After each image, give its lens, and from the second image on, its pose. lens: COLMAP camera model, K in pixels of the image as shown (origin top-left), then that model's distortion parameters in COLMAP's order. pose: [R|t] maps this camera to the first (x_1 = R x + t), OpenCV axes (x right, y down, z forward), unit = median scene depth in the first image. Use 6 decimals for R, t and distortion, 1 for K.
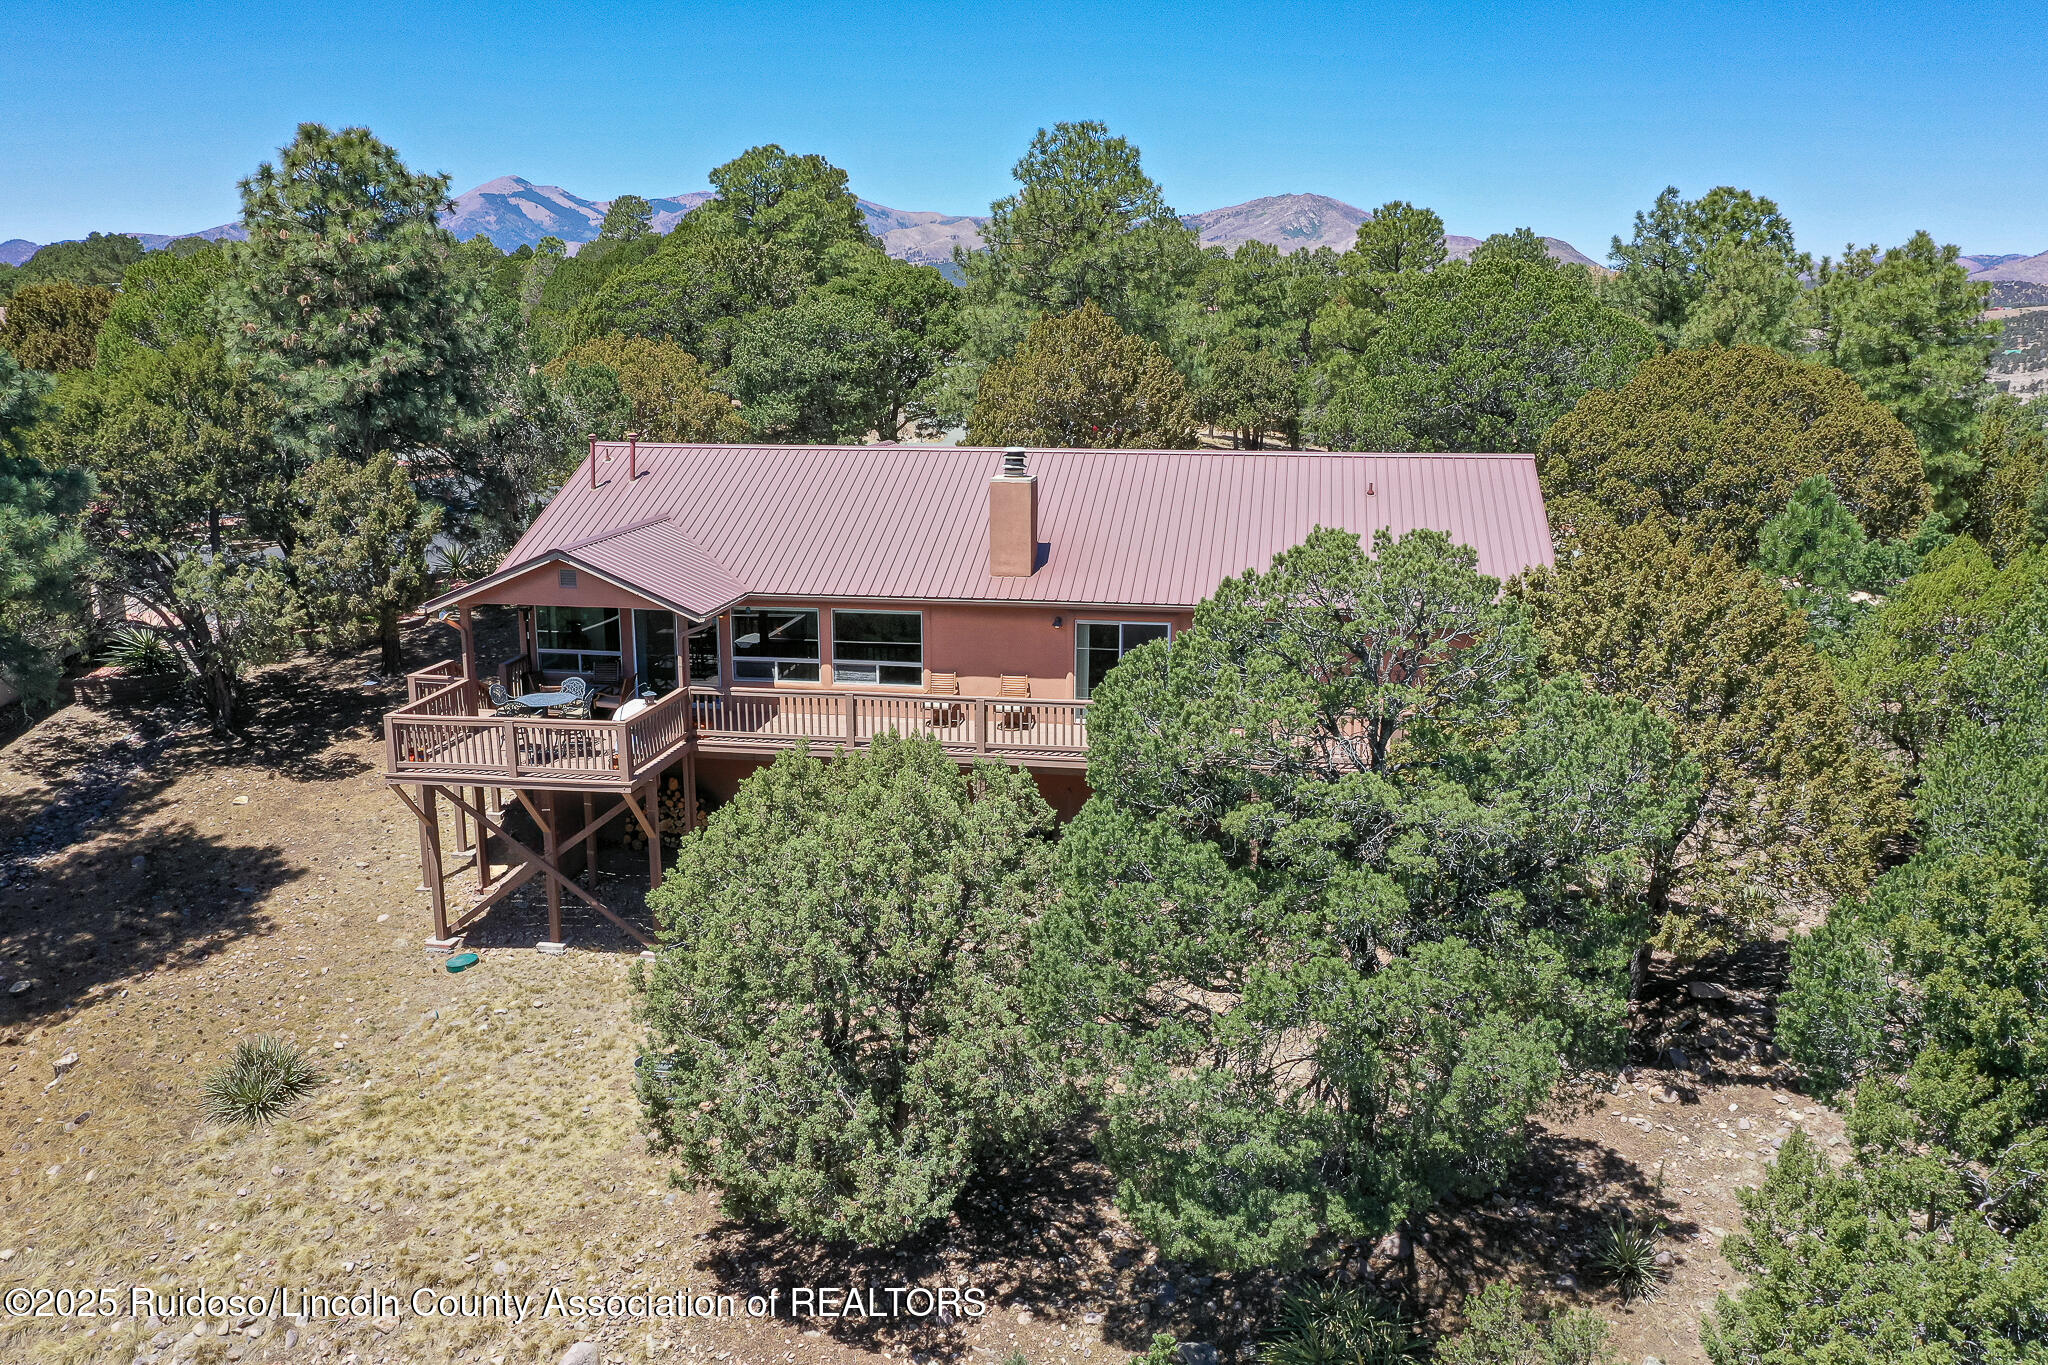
lens RADIAL K [[1627.3, 0, 1033.5], [0, 1627.3, 670.5], [0, 0, 1]] dist [0.009674, -0.011751]
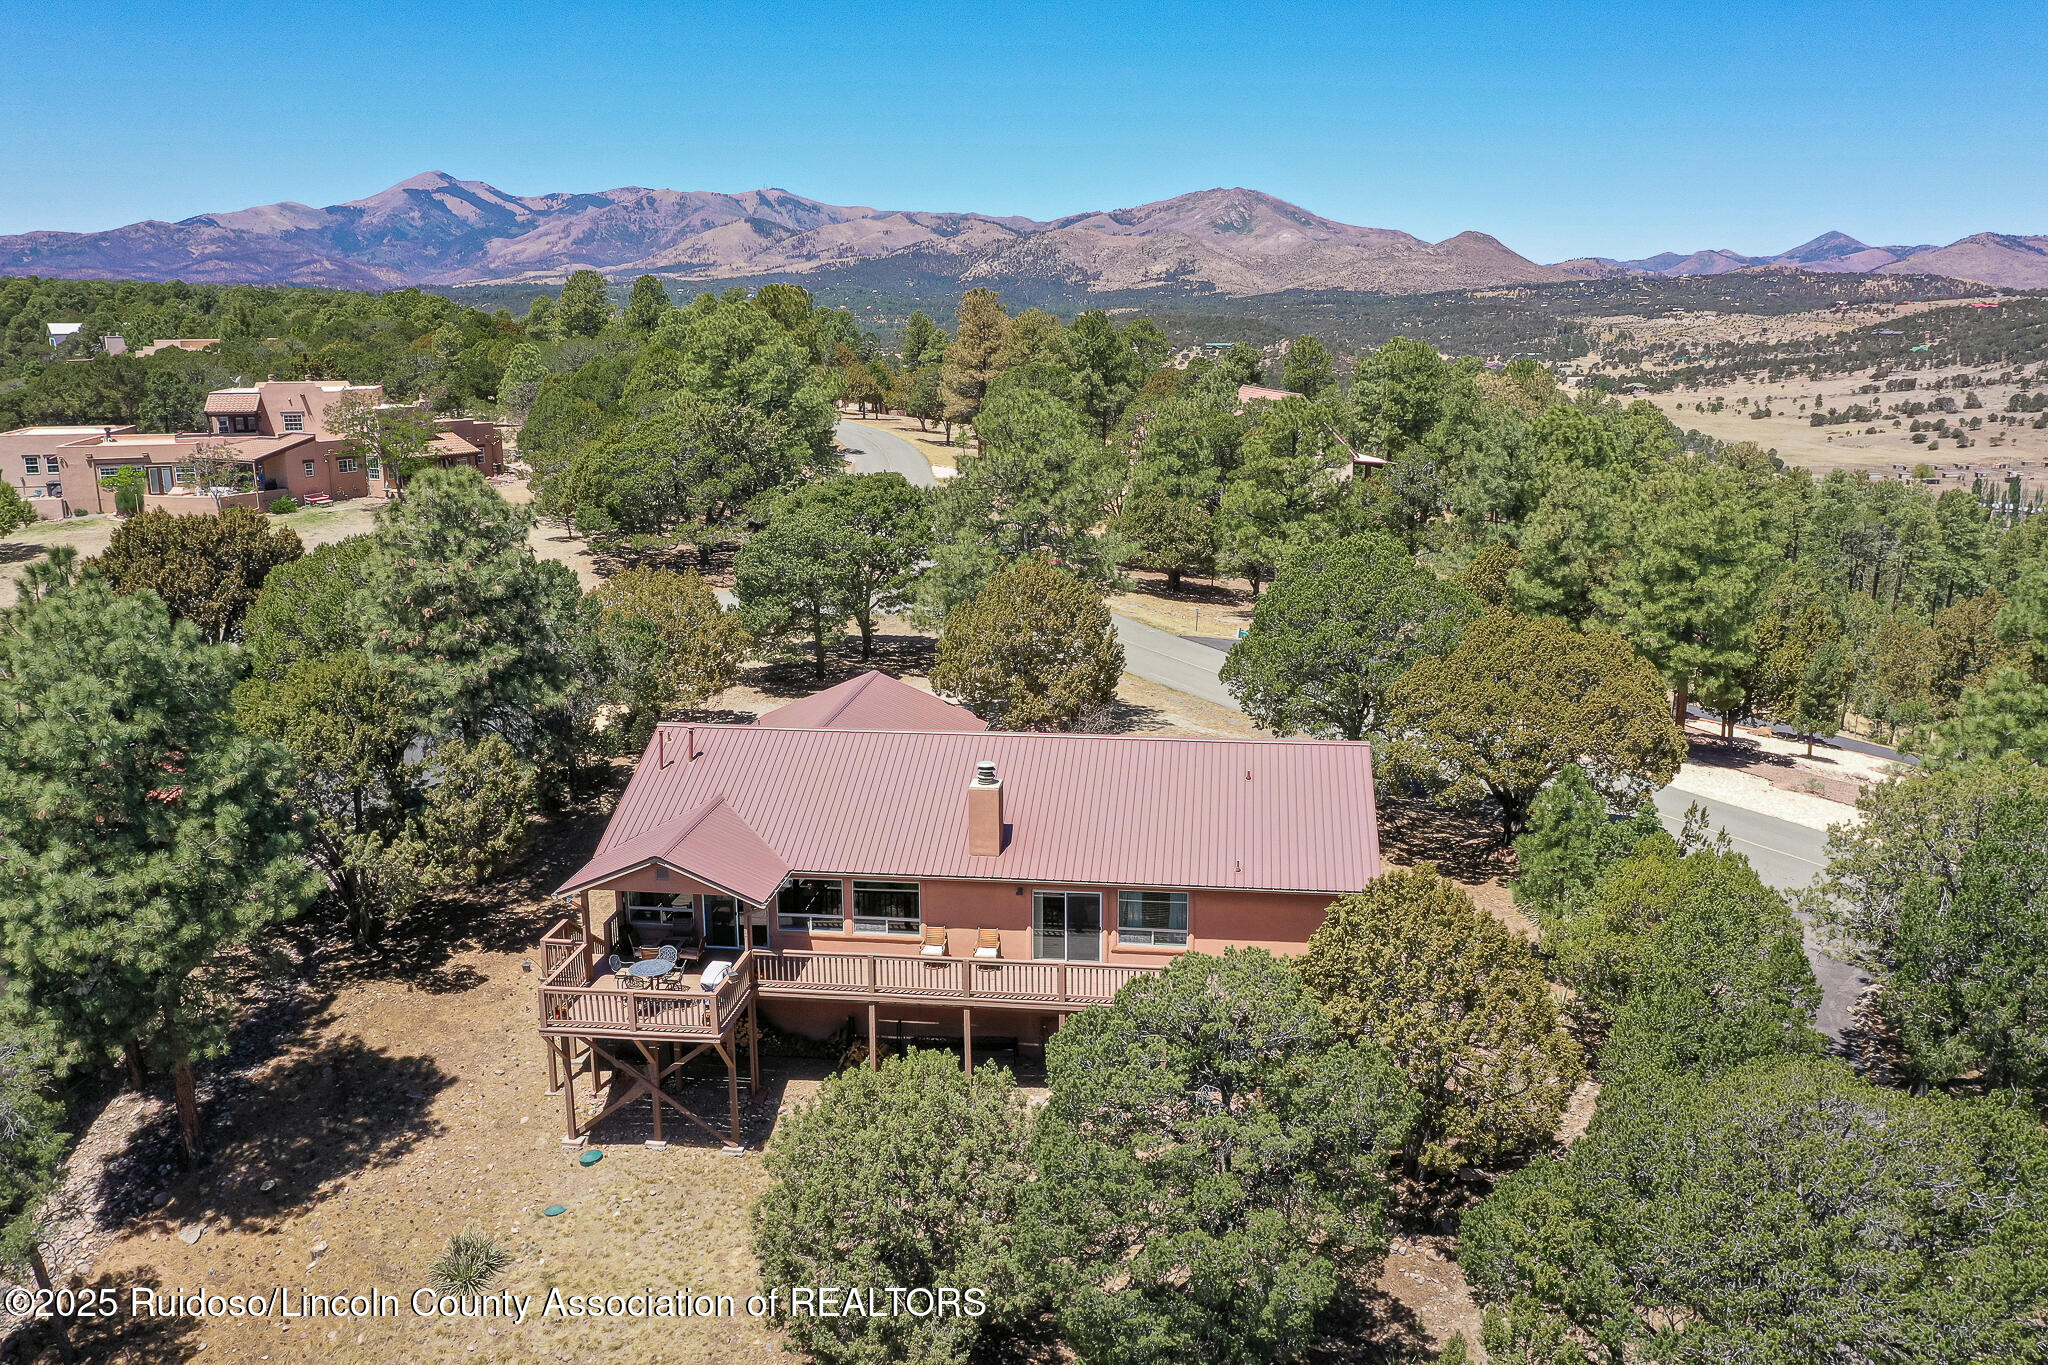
lens RADIAL K [[1627.3, 0, 1034.6], [0, 1627.3, 661.2], [0, 0, 1]] dist [0.009674, -0.011751]
pose [[0.999154, -0.011301, 0.039551, -0.024729], [0.011396, 0.999933, -0.002177, -0.220181], [-0.039524, 0.002626, 0.999215, -0.369058]]
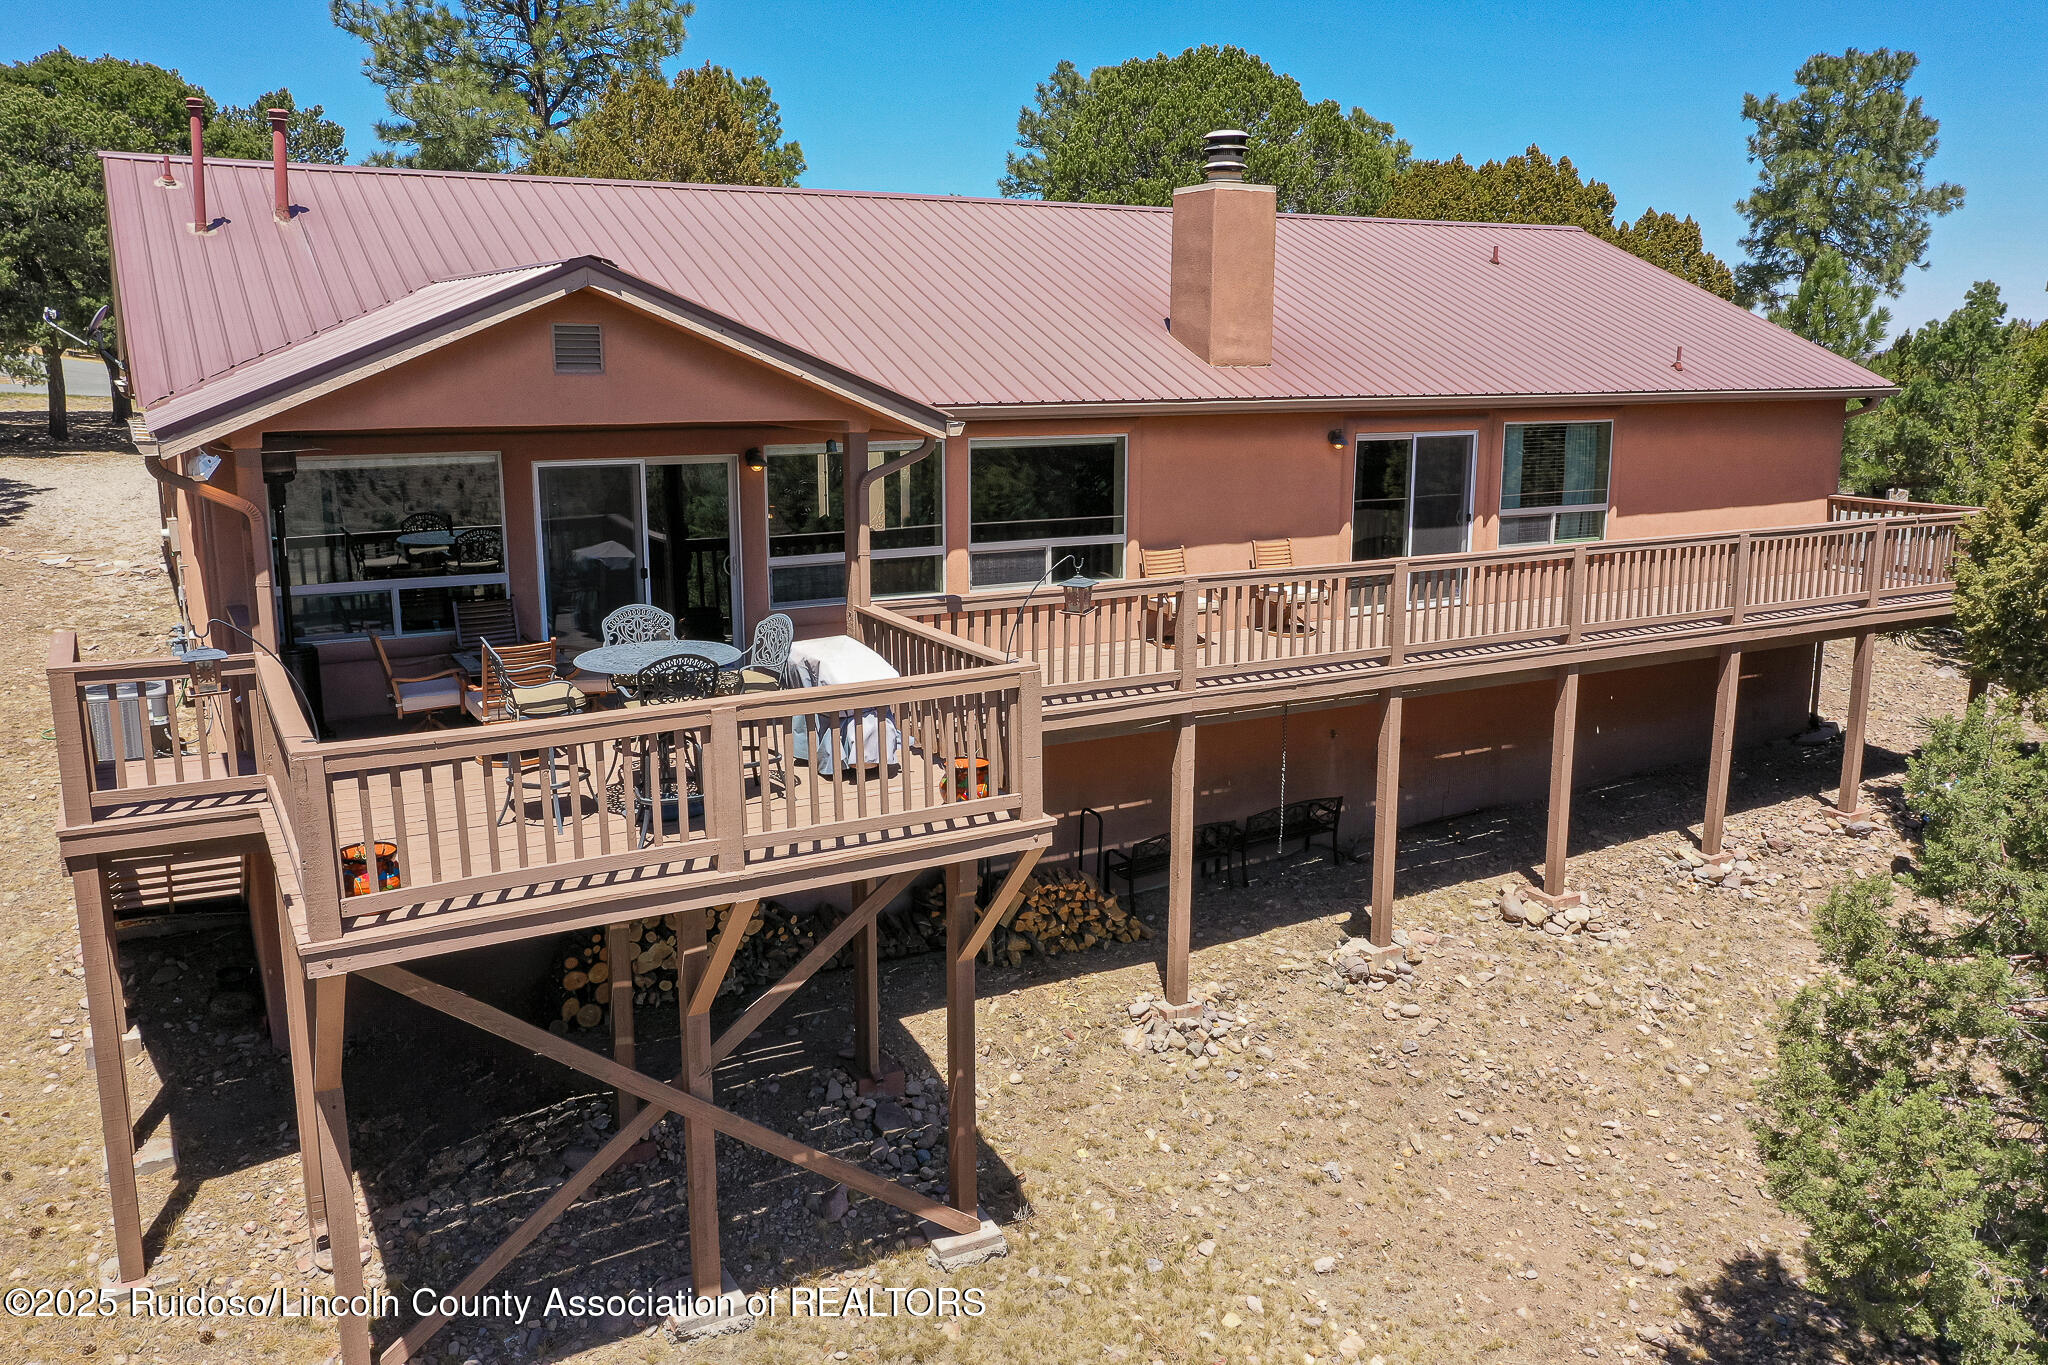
lens RADIAL K [[1627.3, 0, 1023.8], [0, 1627.3, 677.1], [0, 0, 1]] dist [0.009674, -0.011751]
pose [[0.789007, -0.125989, 0.601328, -0.425363], [0.132102, 0.990645, 0.034226, 0.019411], [-0.600014, 0.052432, 0.798269, 0.614815]]
